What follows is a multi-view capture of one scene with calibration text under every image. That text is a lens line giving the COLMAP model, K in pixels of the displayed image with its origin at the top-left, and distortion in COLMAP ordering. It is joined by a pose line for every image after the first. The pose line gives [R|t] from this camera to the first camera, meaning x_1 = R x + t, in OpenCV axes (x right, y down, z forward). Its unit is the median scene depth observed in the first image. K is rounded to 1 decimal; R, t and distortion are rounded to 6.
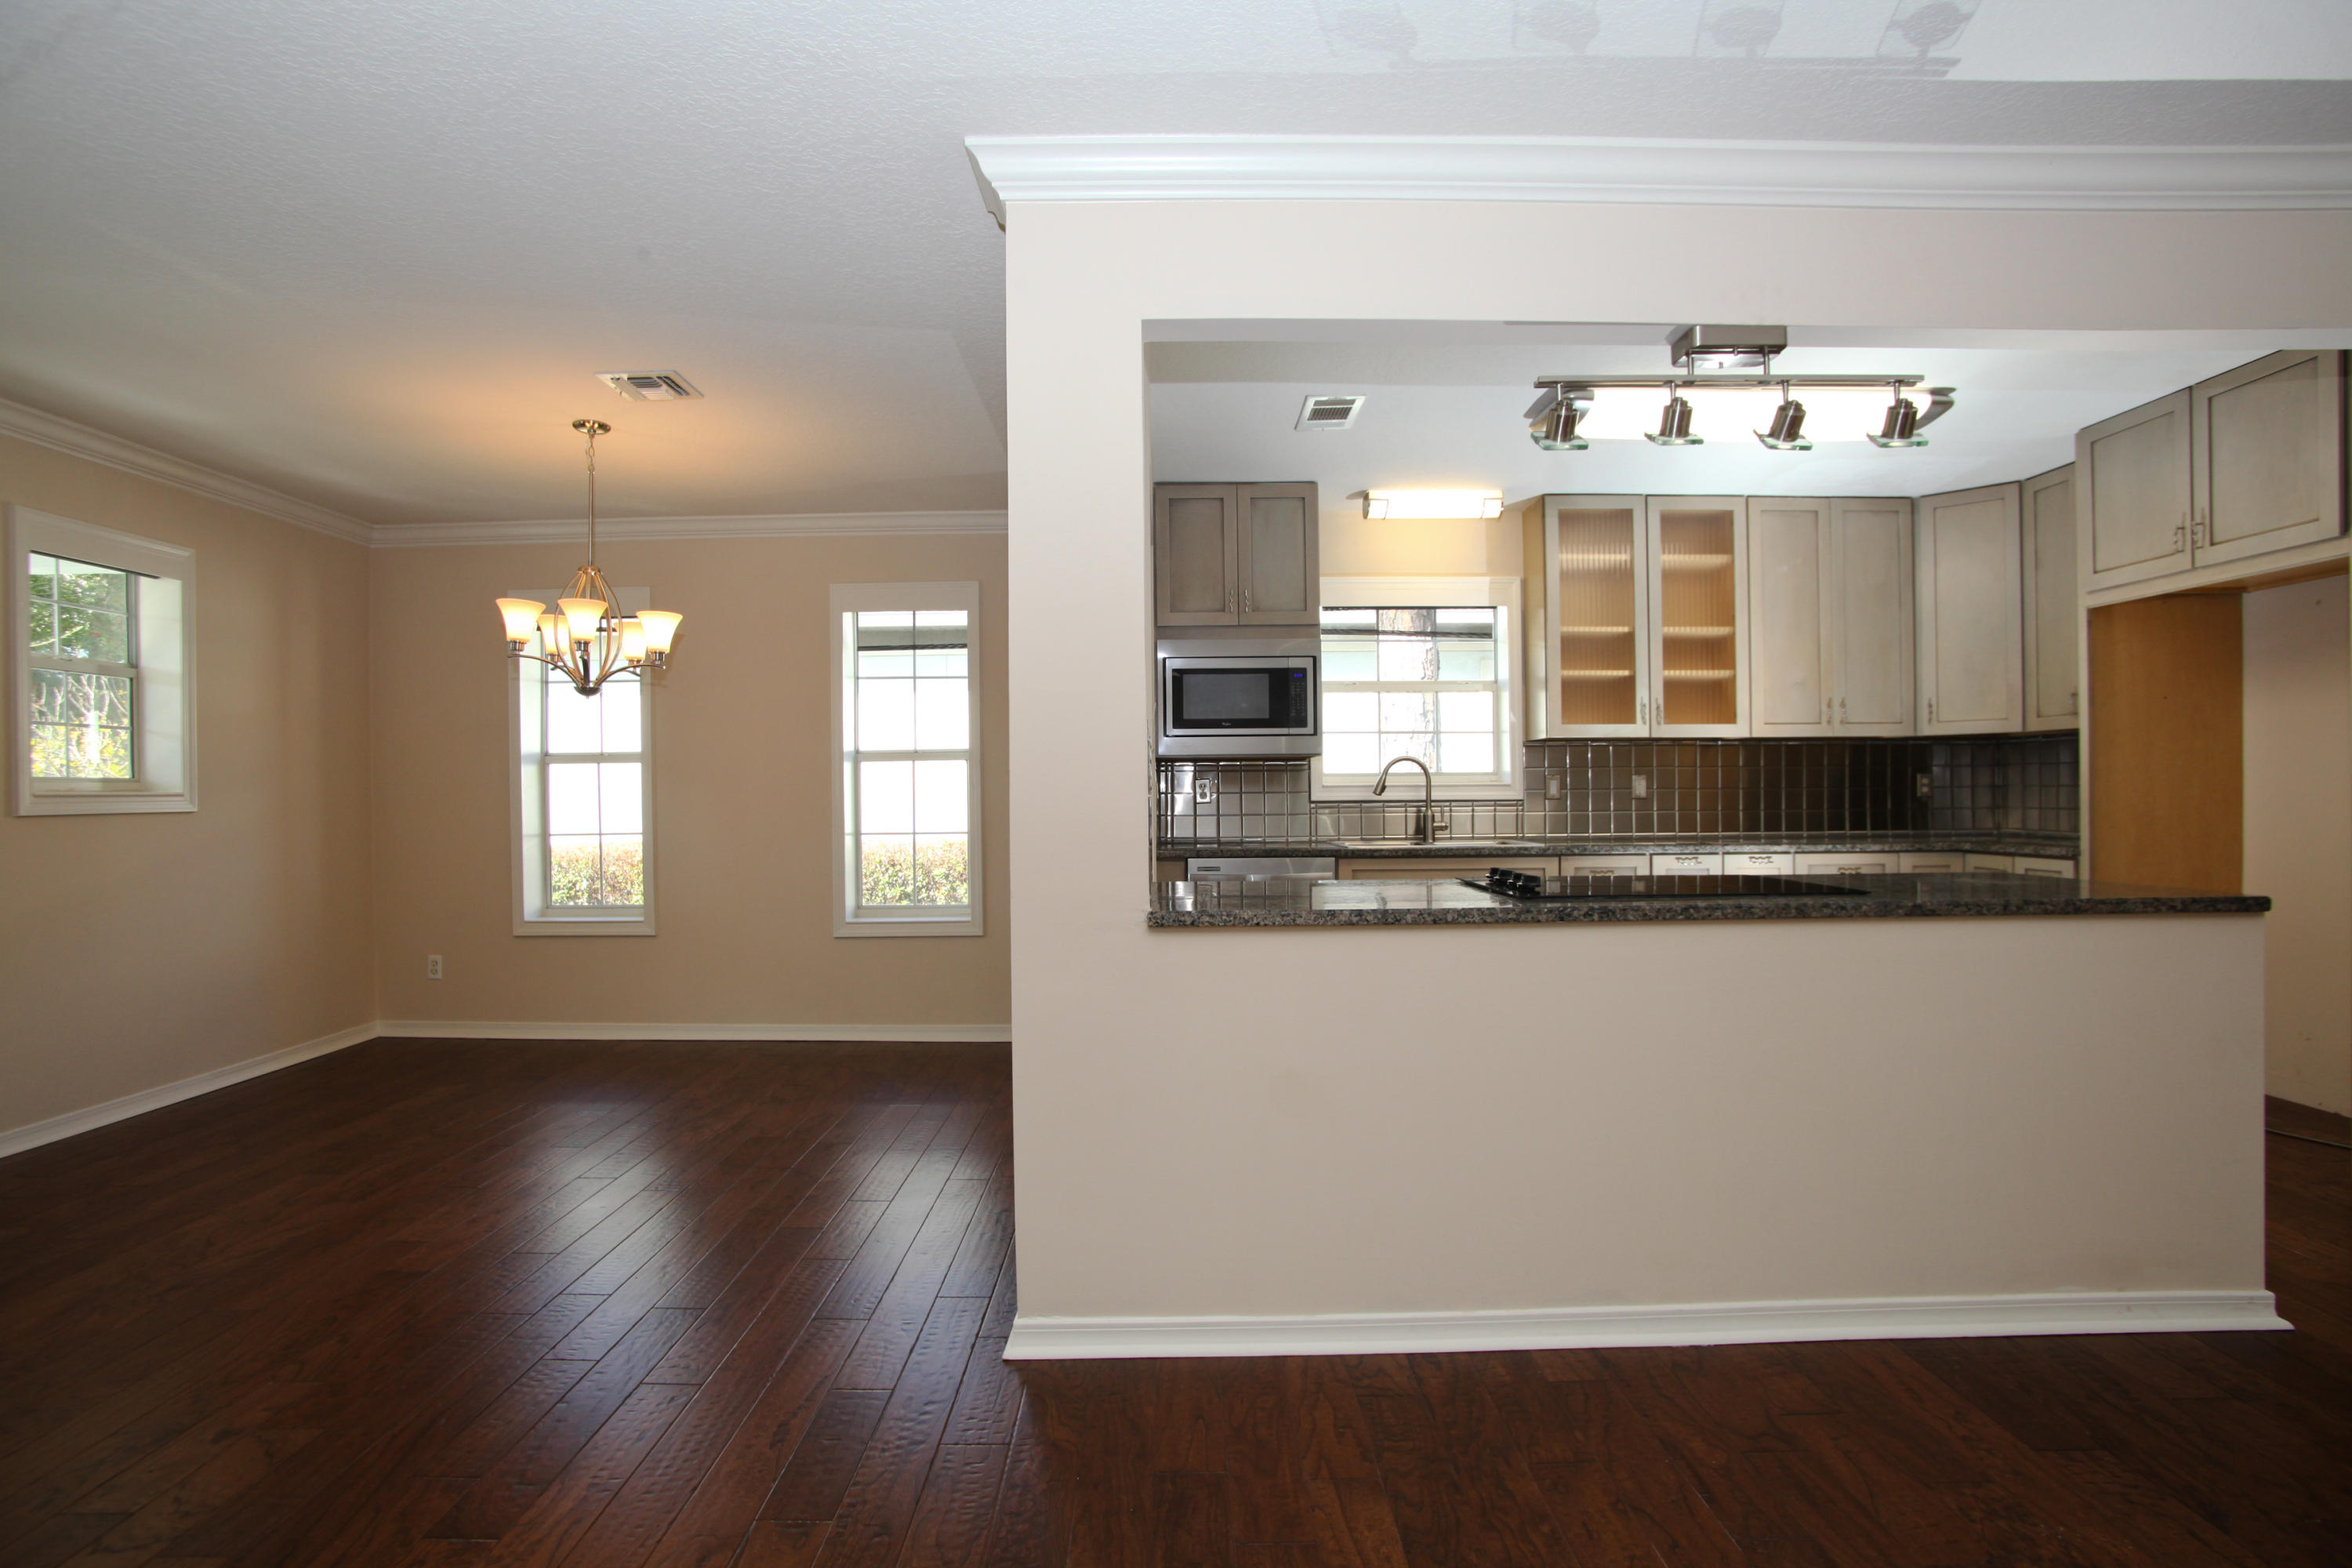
lens RADIAL K [[1145.0, 0, 1175.1], [0, 1145.0, 792.8], [0, 0, 1]] dist [-0.063355, 0.024029]
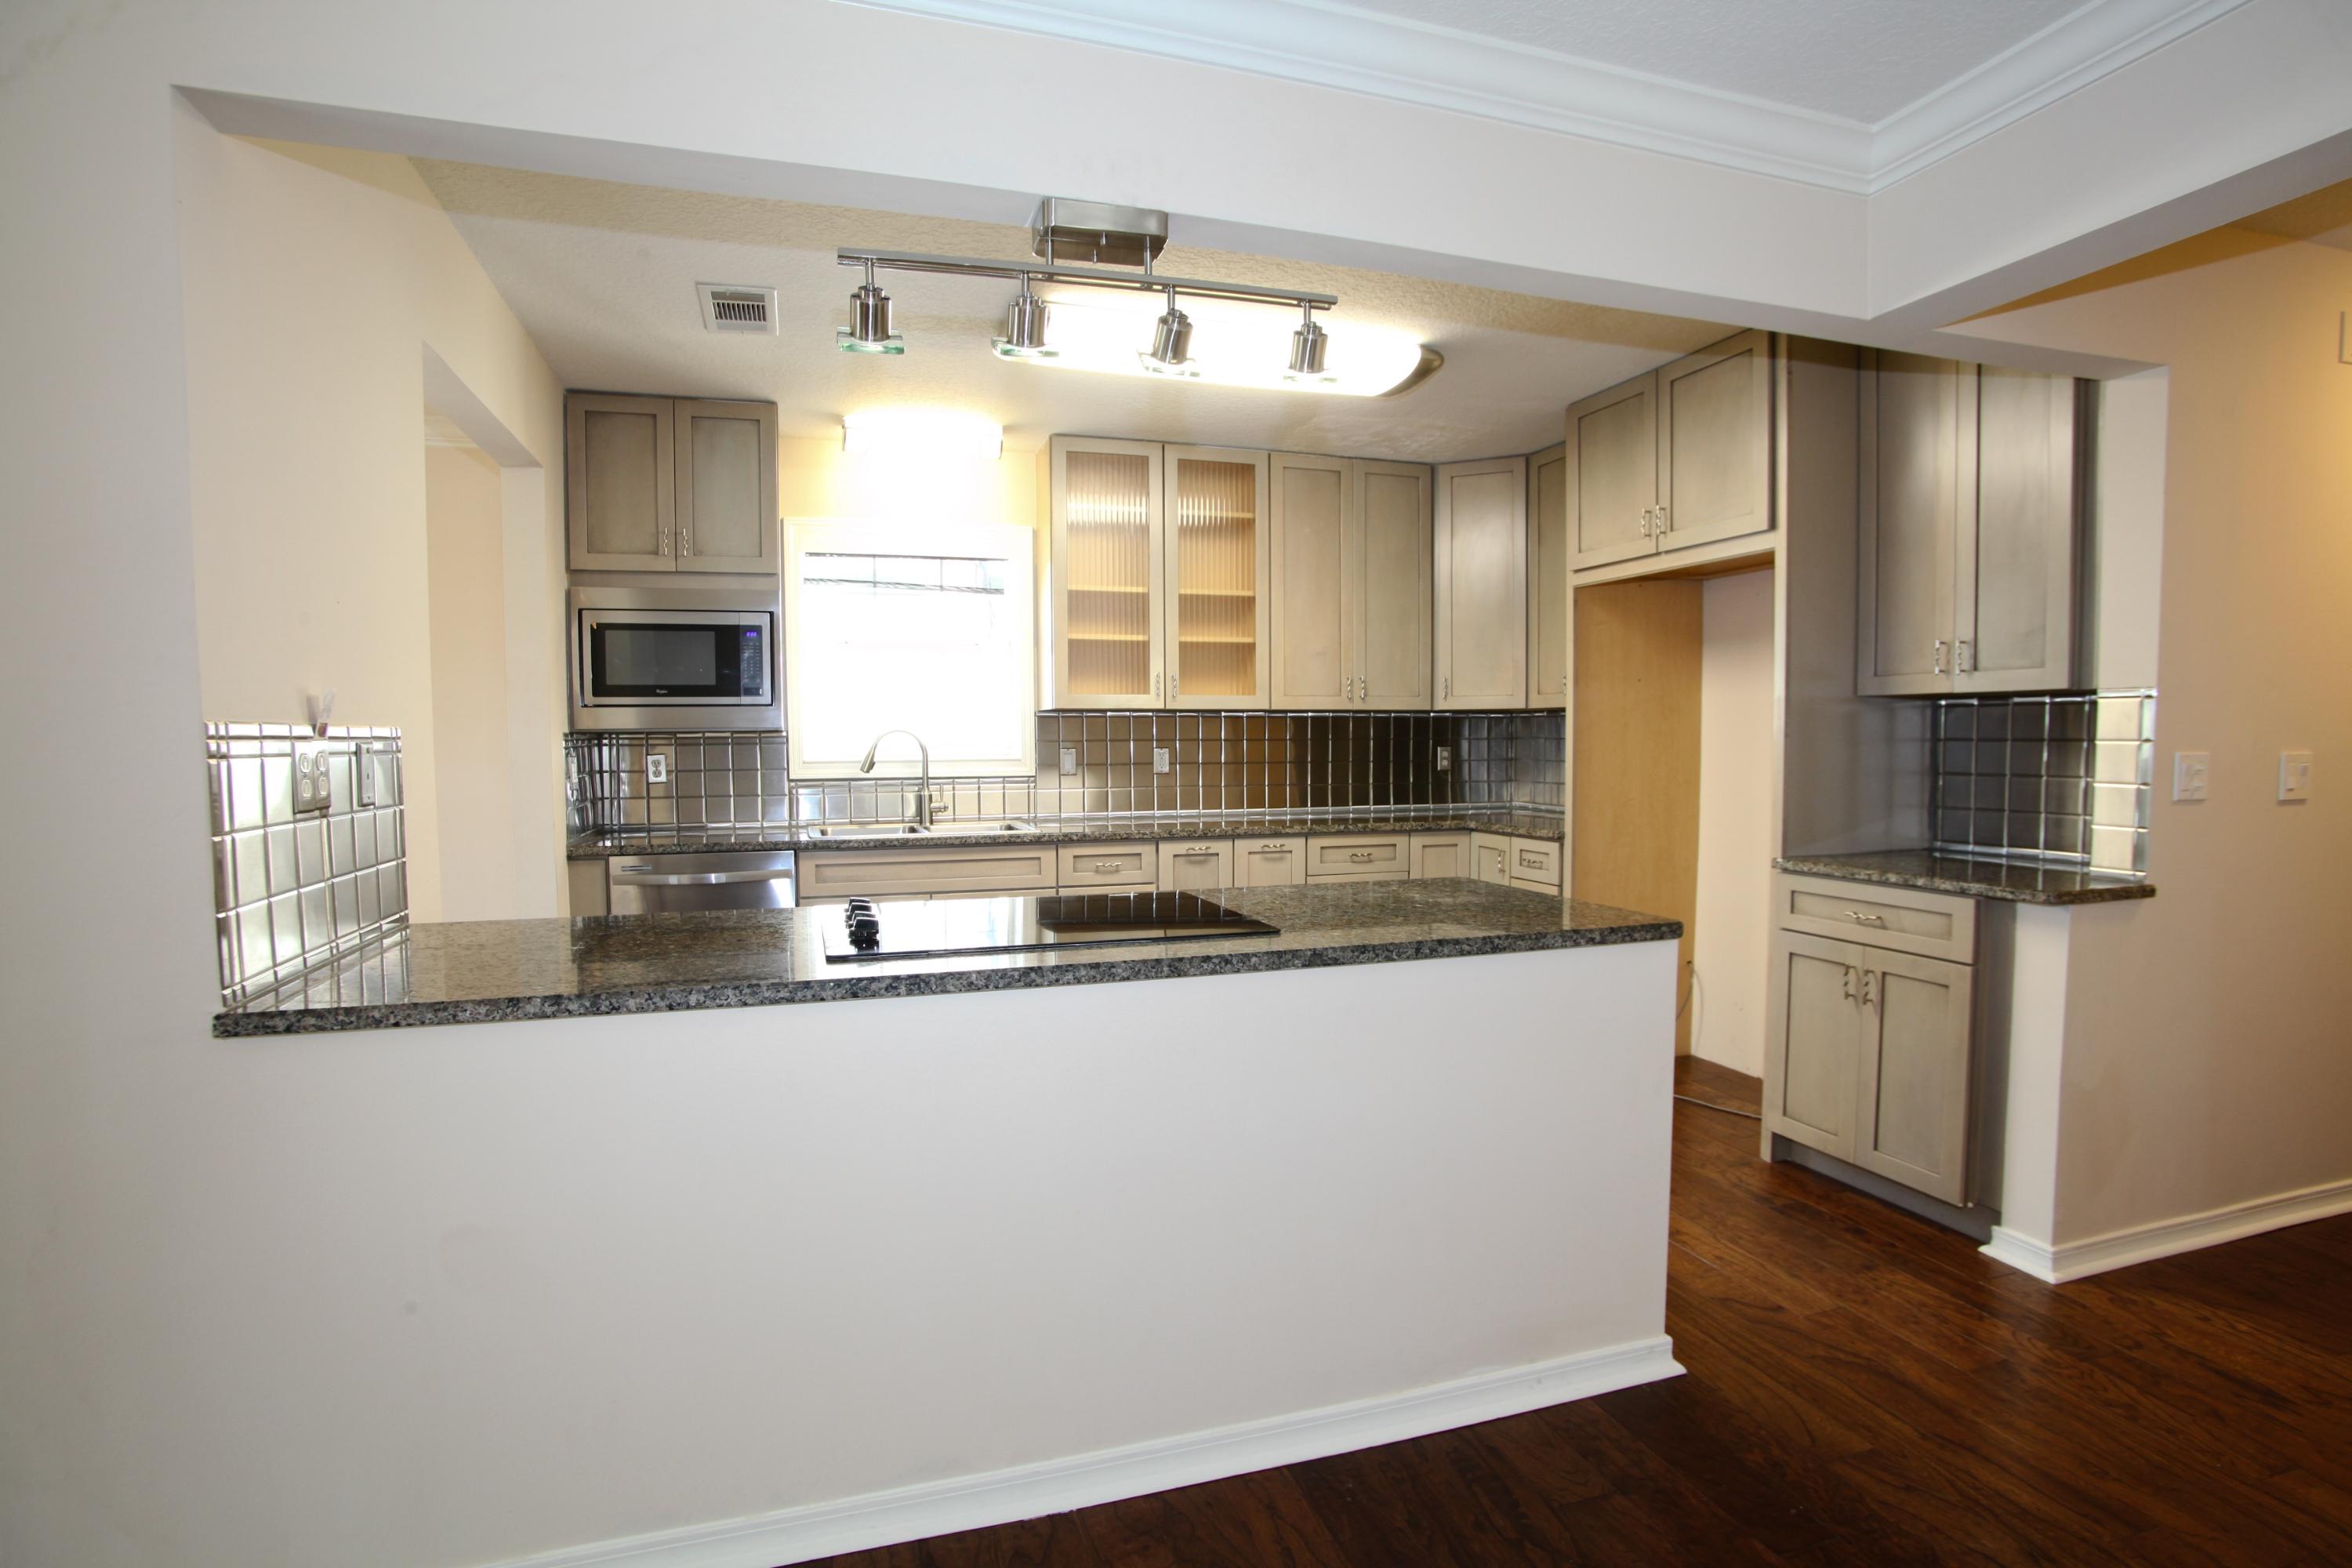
lens RADIAL K [[1145.0, 0, 1160.4], [0, 1145.0, 789.2], [0, 0, 1]] dist [-0.063355, 0.024029]
pose [[0.957272, -0.010407, 0.289001, 0.149754], [-0.002315, 0.999045, 0.043642, -0.025469], [-0.289179, -0.042446, 0.956334, 0.114113]]
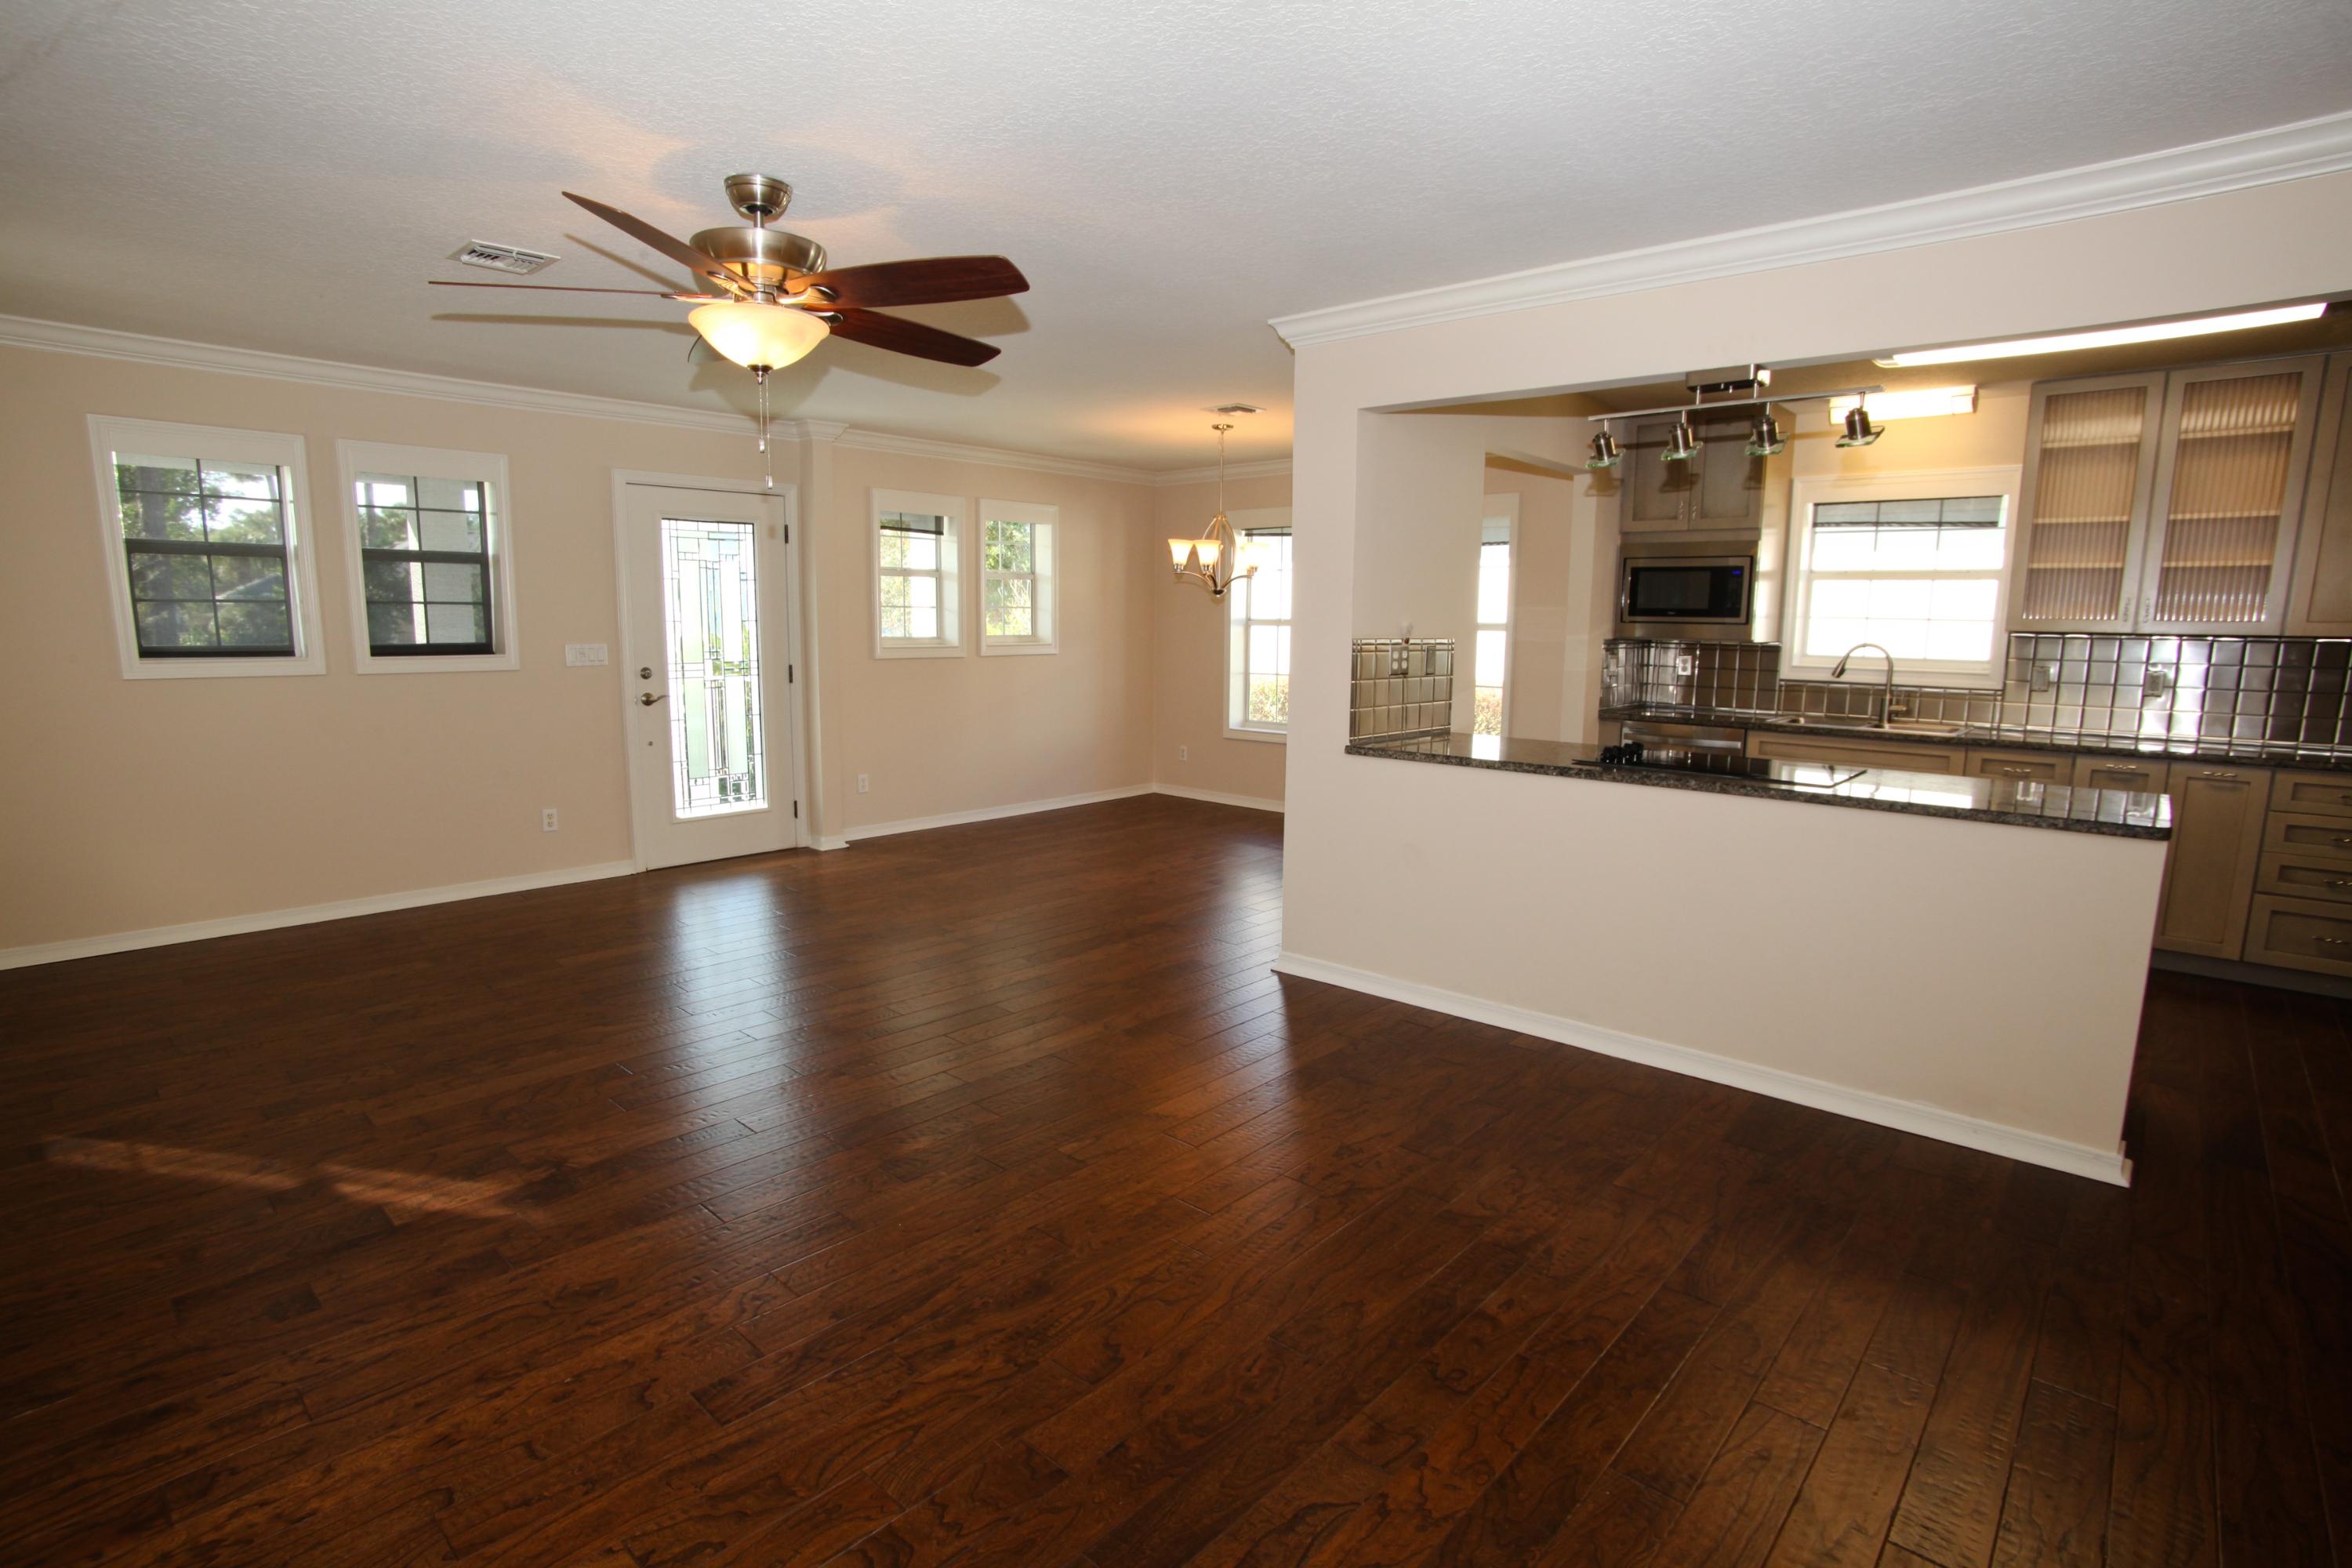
lens RADIAL K [[1145.0, 0, 1166.3], [0, 1145.0, 795.7], [0, 0, 1]] dist [-0.063355, 0.024029]
pose [[0.742092, 0.118938, -0.659661, 0.450233], [-0.016555, 0.987084, 0.159349, -0.049778], [0.670093, -0.107331, 0.734476, -0.248583]]
